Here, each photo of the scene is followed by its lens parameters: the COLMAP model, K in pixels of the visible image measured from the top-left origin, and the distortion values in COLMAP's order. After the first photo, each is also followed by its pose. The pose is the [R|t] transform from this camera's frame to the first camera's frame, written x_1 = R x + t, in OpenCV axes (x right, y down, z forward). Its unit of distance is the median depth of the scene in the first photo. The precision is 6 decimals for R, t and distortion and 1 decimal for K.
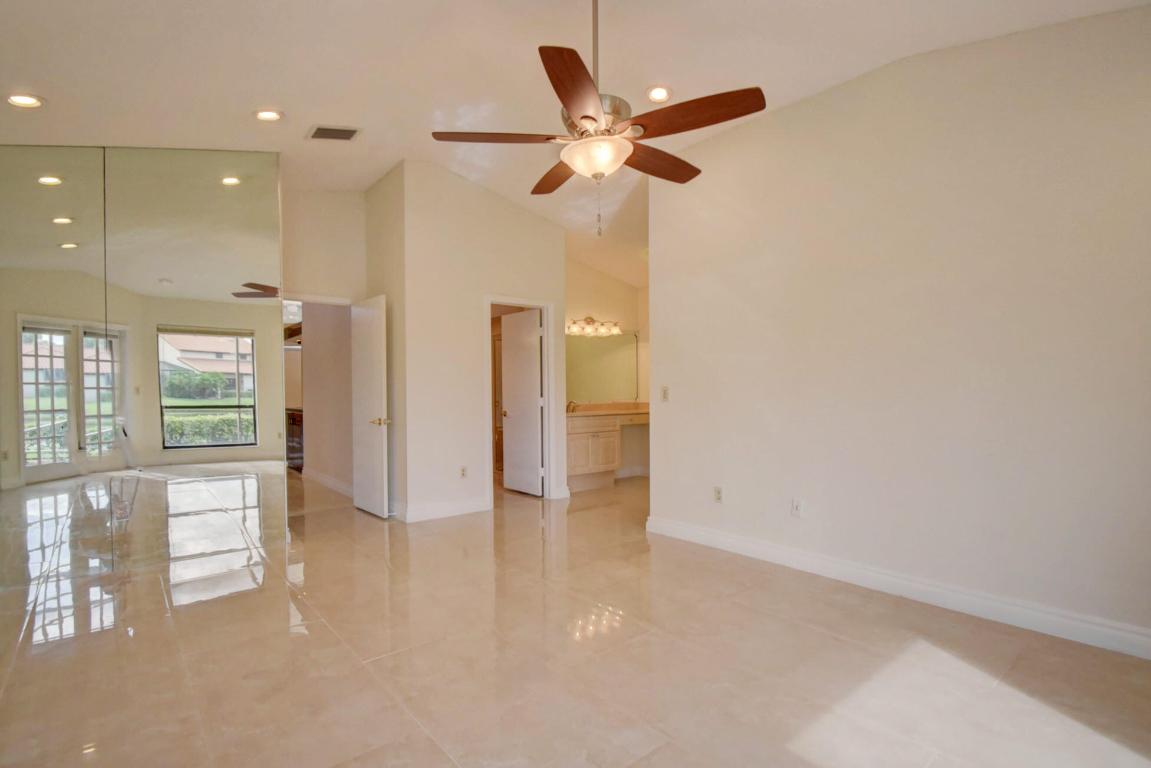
lens RADIAL K [[559.6, 0, 569.7], [0, 559.6, 404.6], [0, 0, 1]] dist [0.004185, -0.015328]
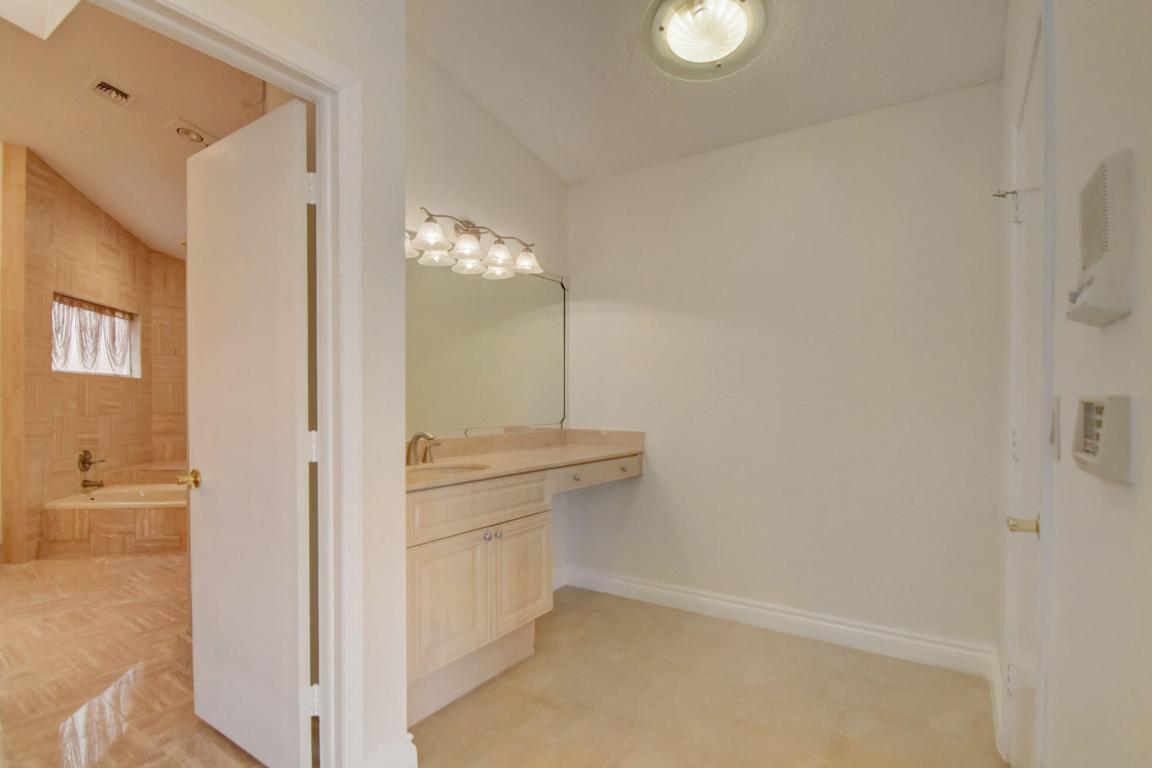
lens RADIAL K [[560.1, 0, 570.2], [0, 560.1, 404.6], [0, 0, 1]] dist [0.004185, -0.015328]
pose [[0.961720, 0.006106, 0.273965, -0.003386], [-0.001746, 0.999868, -0.016156, -0.018519], [-0.274028, 0.015059, 0.961604, 0.622774]]
